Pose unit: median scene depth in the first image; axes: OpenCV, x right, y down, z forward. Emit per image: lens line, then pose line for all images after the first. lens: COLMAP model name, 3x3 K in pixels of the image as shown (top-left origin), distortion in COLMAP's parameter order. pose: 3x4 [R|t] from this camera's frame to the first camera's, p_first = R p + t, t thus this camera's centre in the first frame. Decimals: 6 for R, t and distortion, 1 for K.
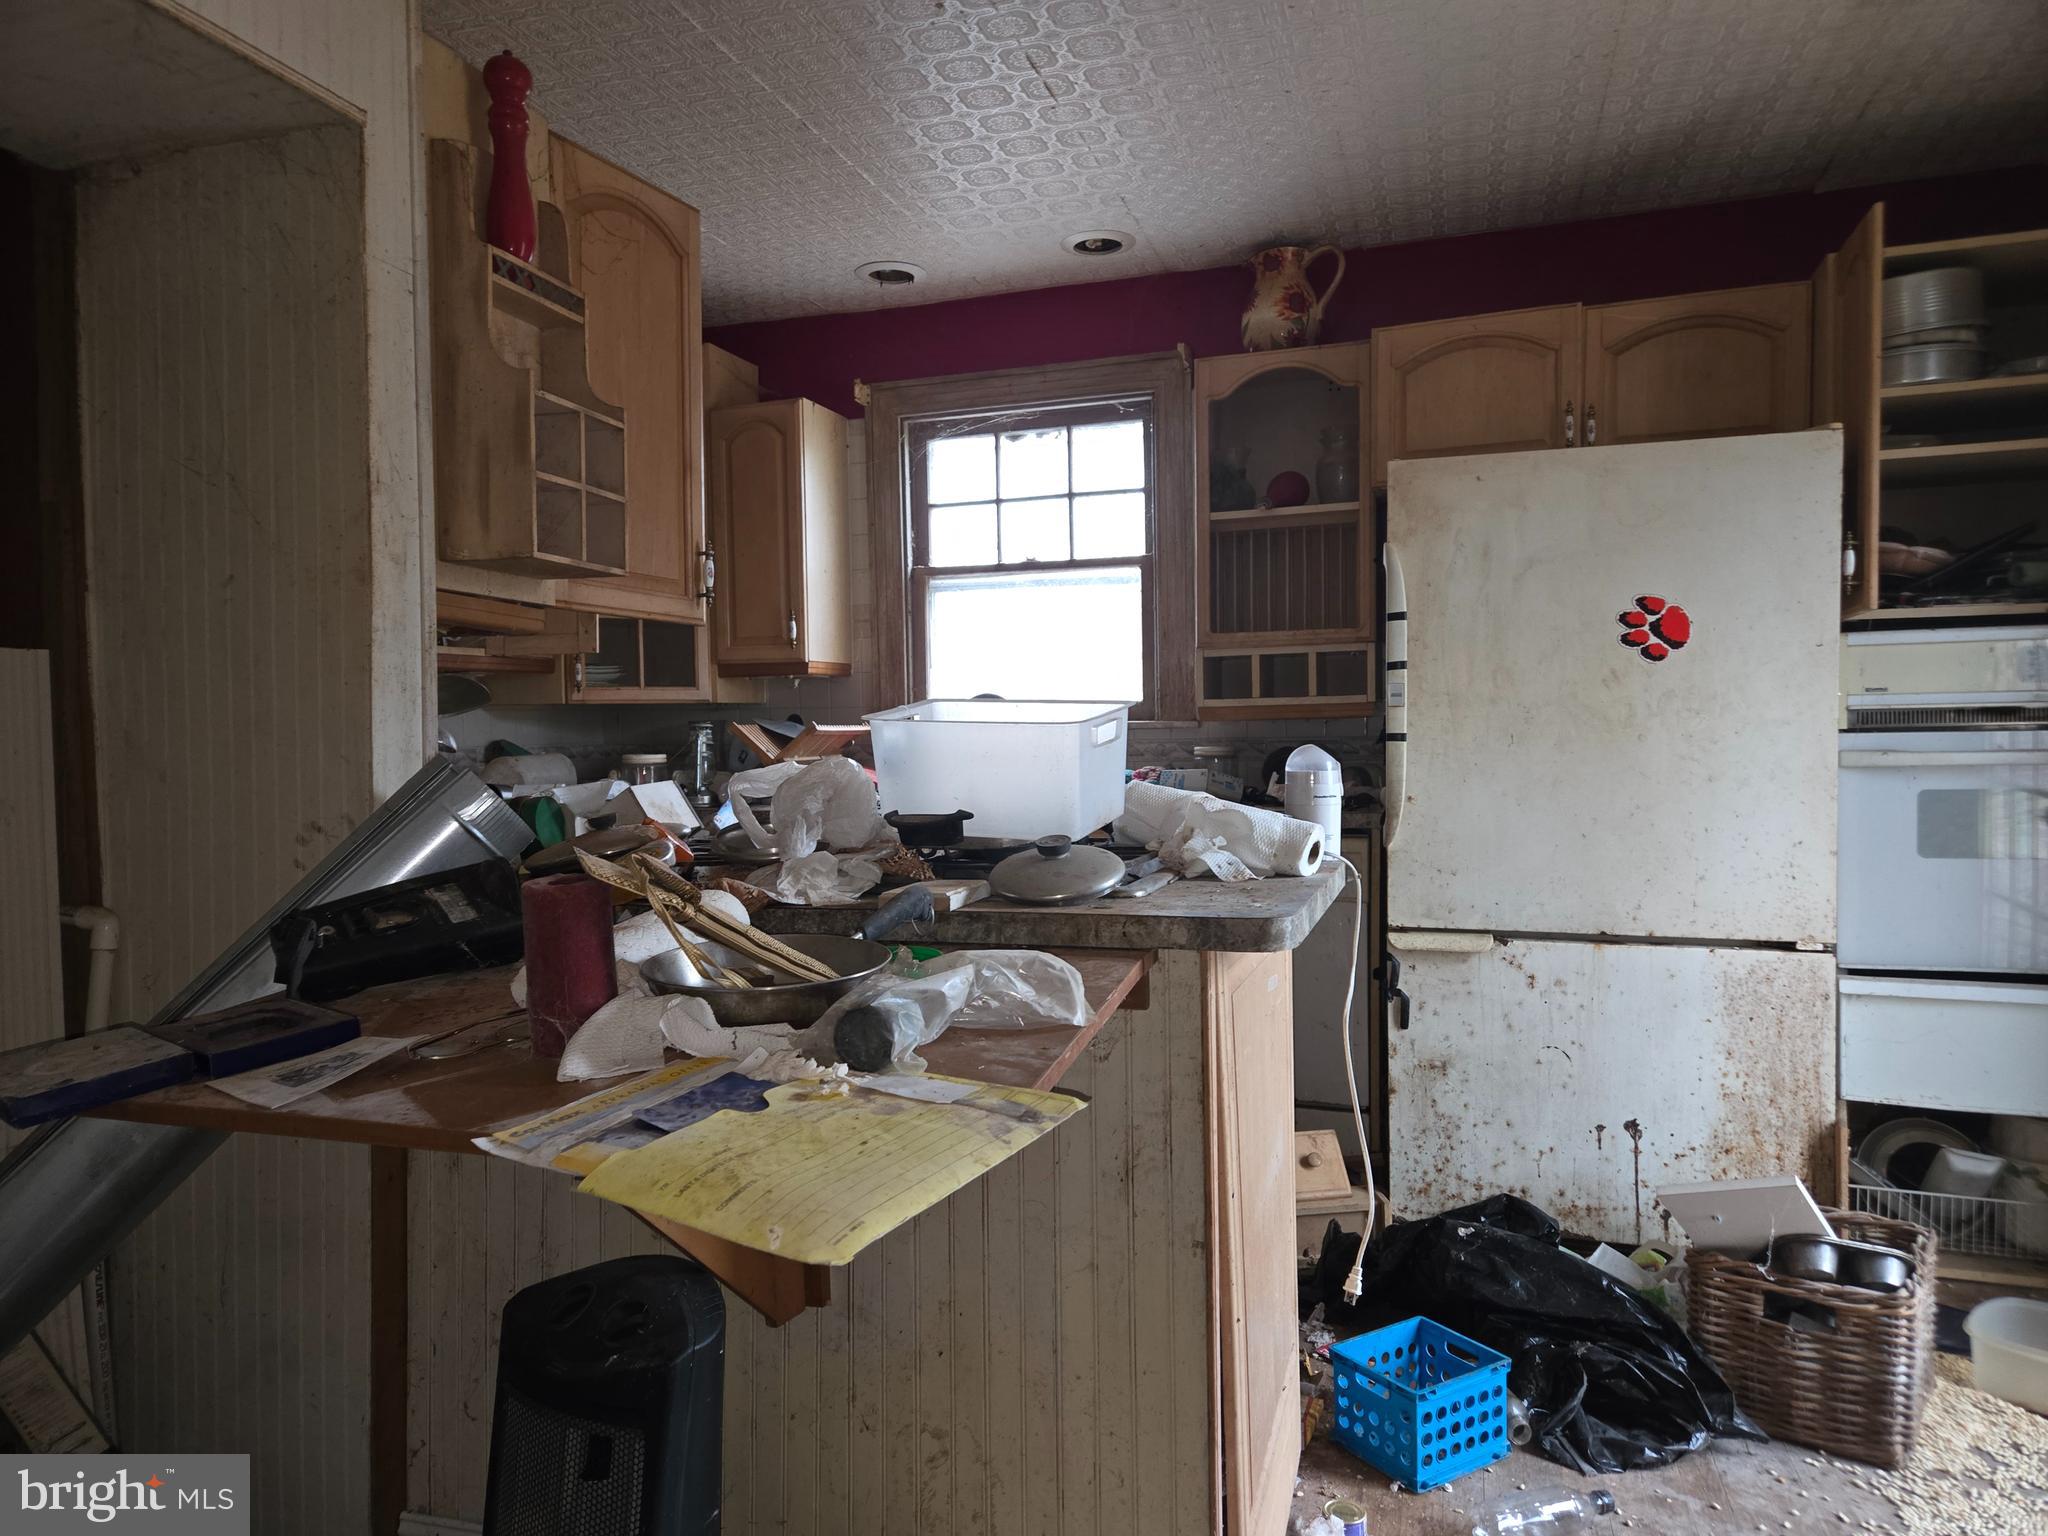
lens RADIAL K [[1367.9, 0, 1026.6], [0, 1367.9, 763.0], [0, 0, 1]] dist [0.070834, -0.055473]
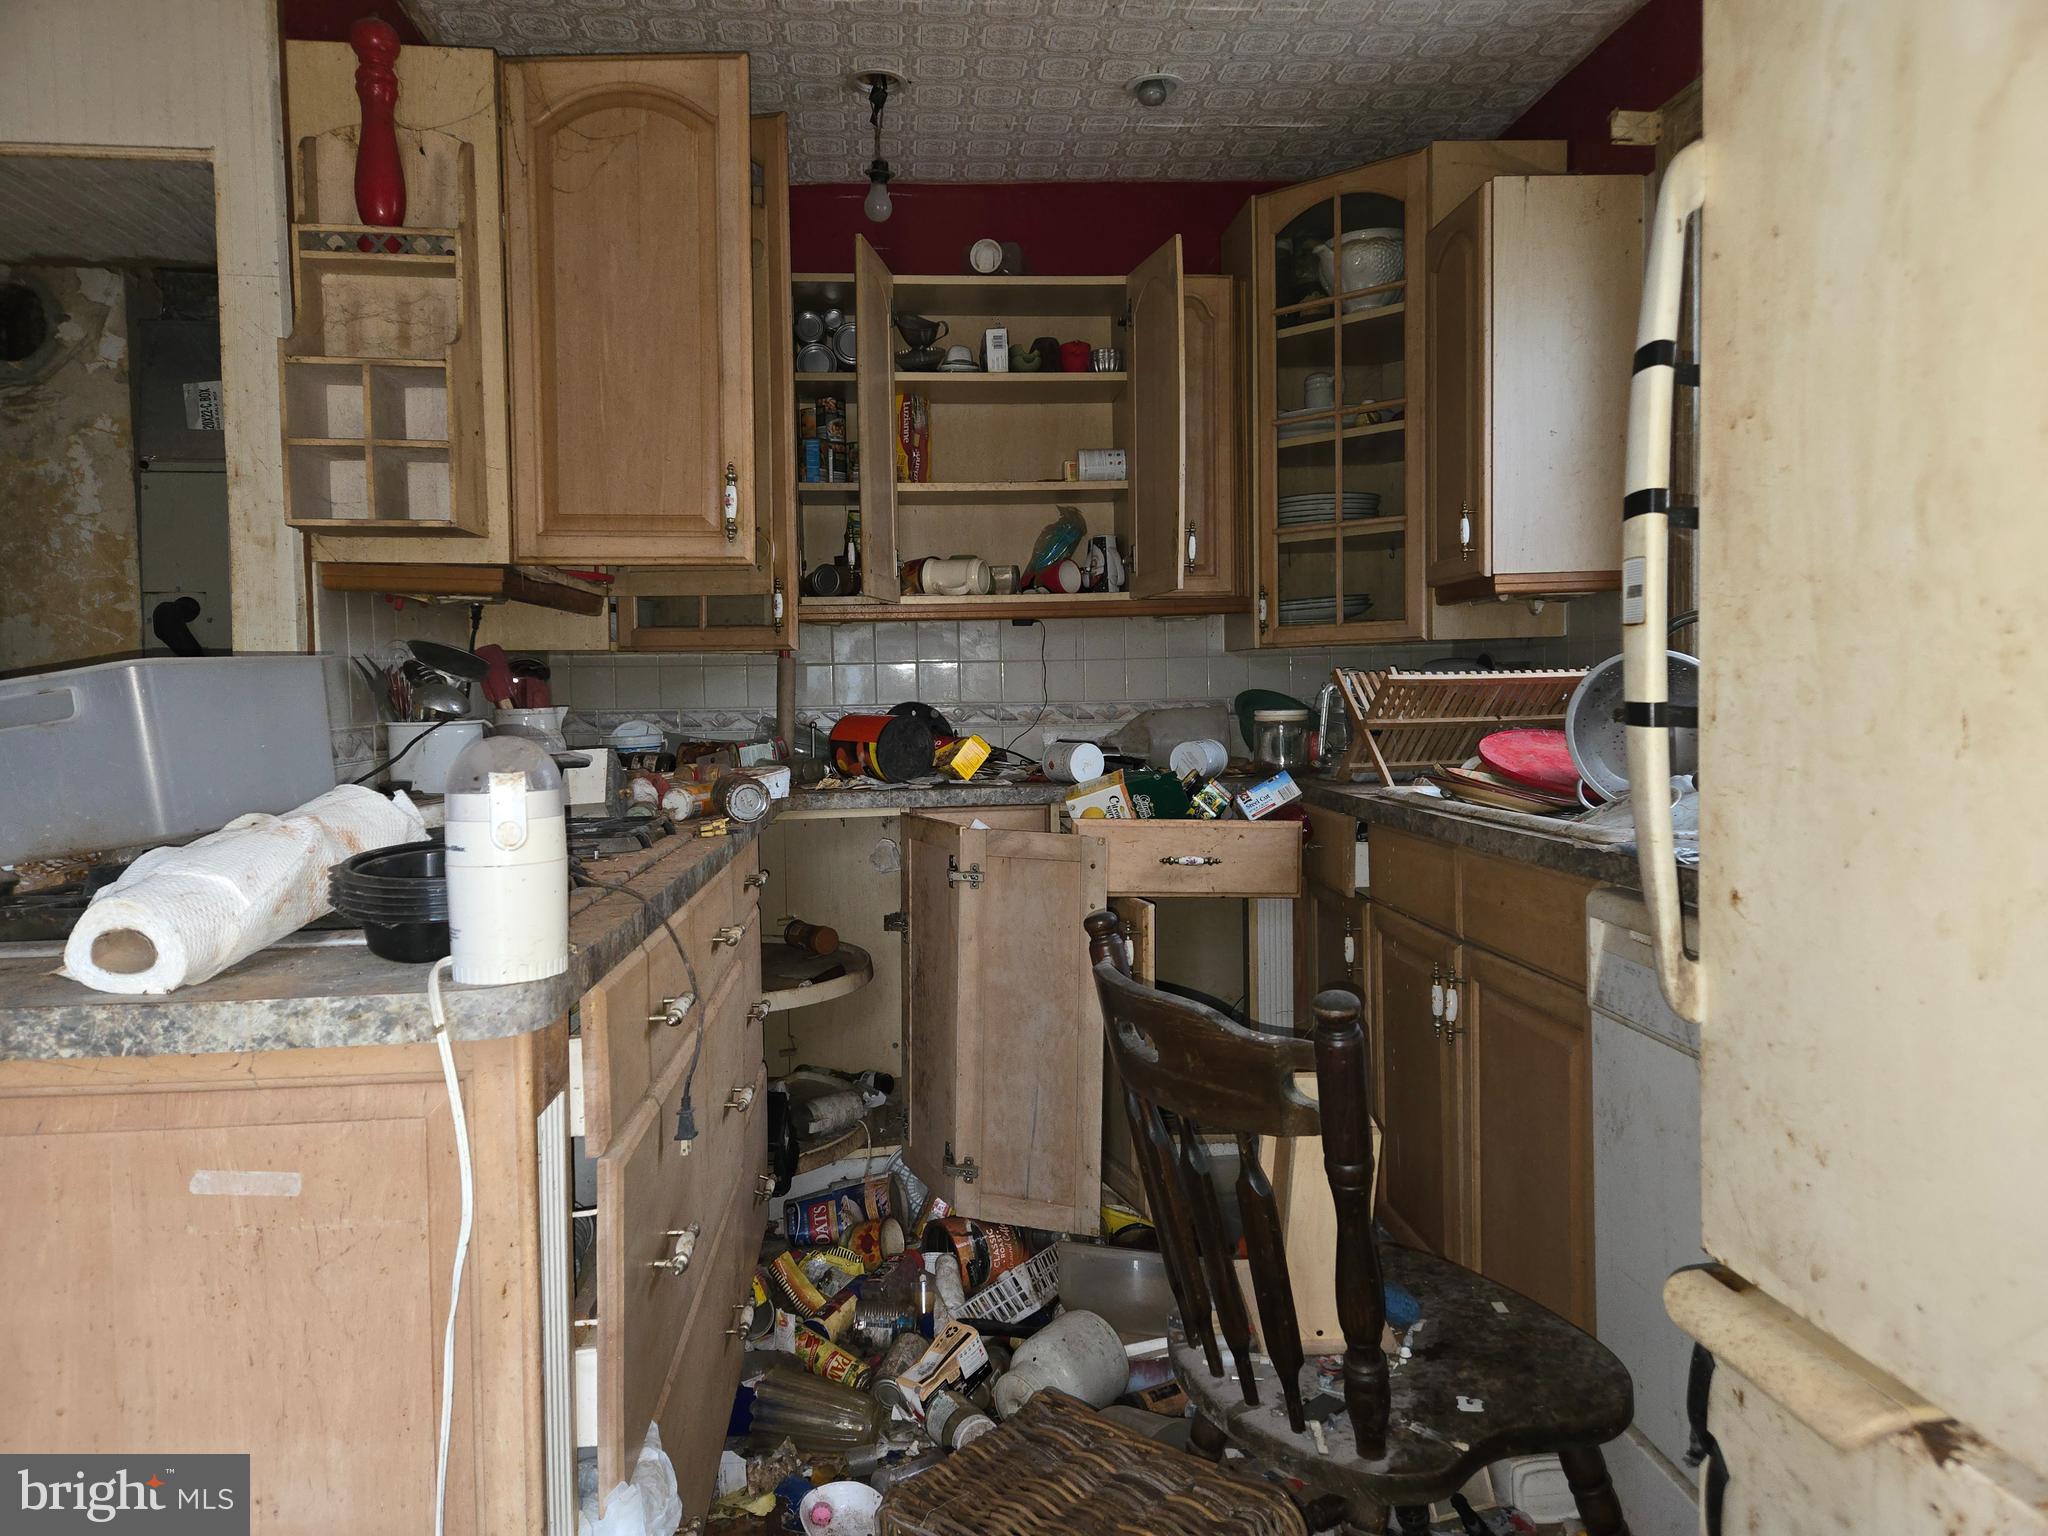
lens RADIAL K [[1367.9, 0, 1018.8], [0, 1367.9, 752.6], [0, 0, 1]] dist [0.070834, -0.055473]
pose [[0.388505, 0.049525, -0.920115, 0.530326], [-0.009686, 0.998719, 0.049666, -0.024959], [0.921396, -0.010383, 0.388487, 0.722813]]
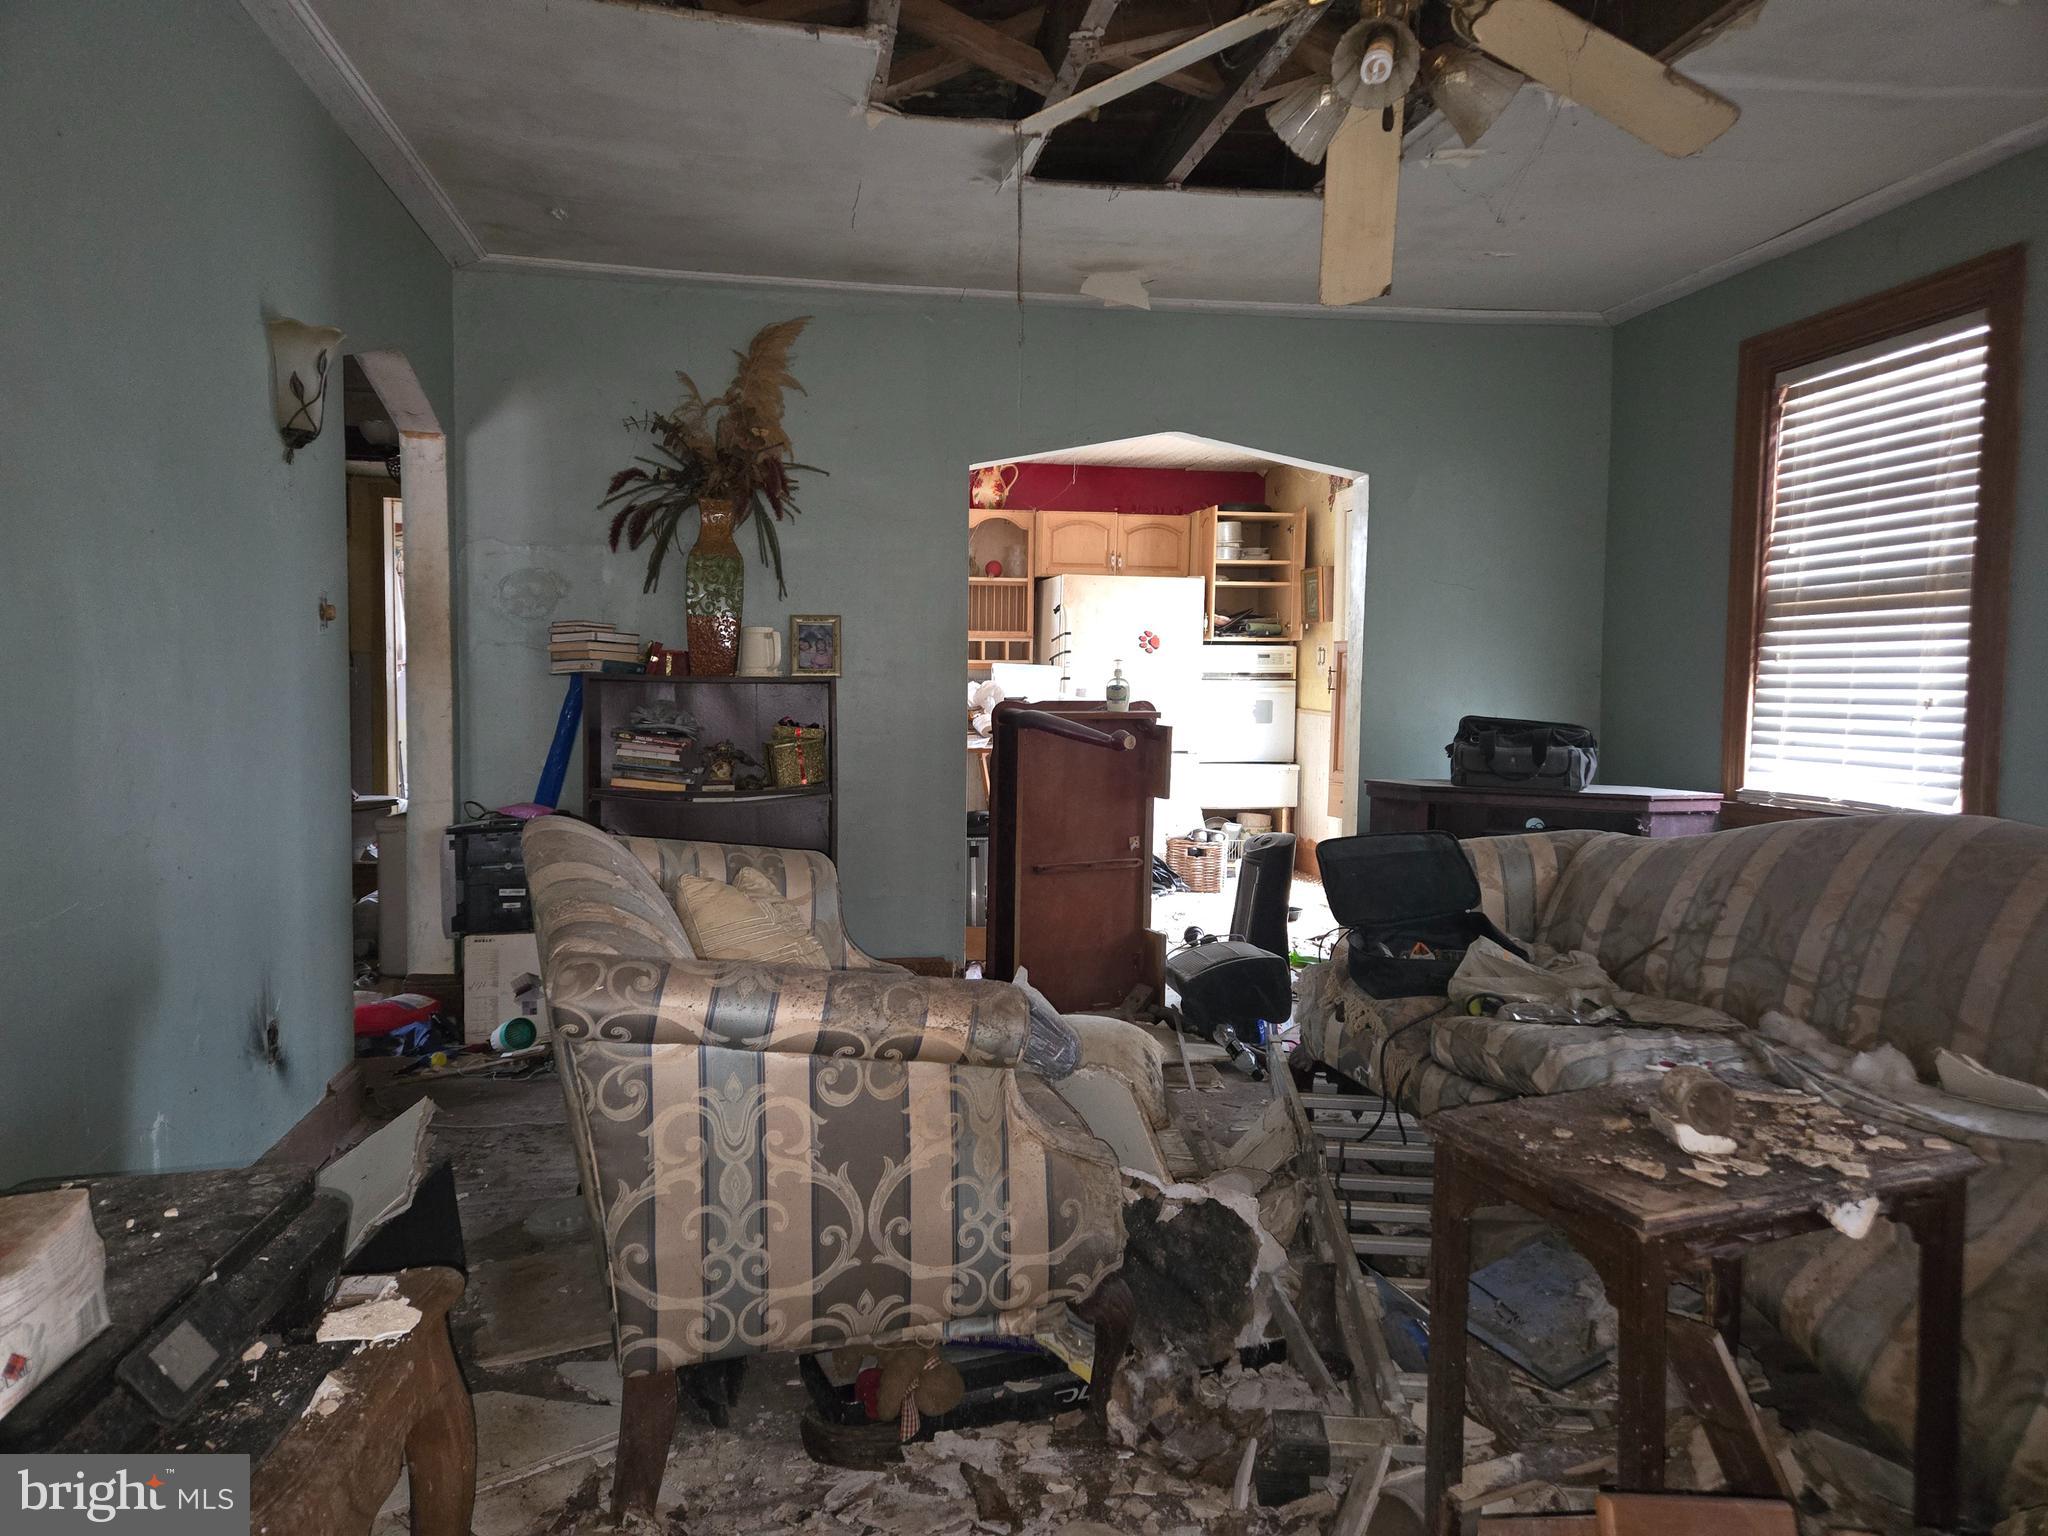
lens RADIAL K [[1367.9, 0, 1020.0], [0, 1367.9, 772.4], [0, 0, 1]] dist [0.070834, -0.055473]
pose [[0.882036, -0.006966, 0.471130, -0.921650], [-0.012559, 0.999188, 0.038286, 0.056708], [-0.471014, -0.039686, 0.881232, -1.136073]]
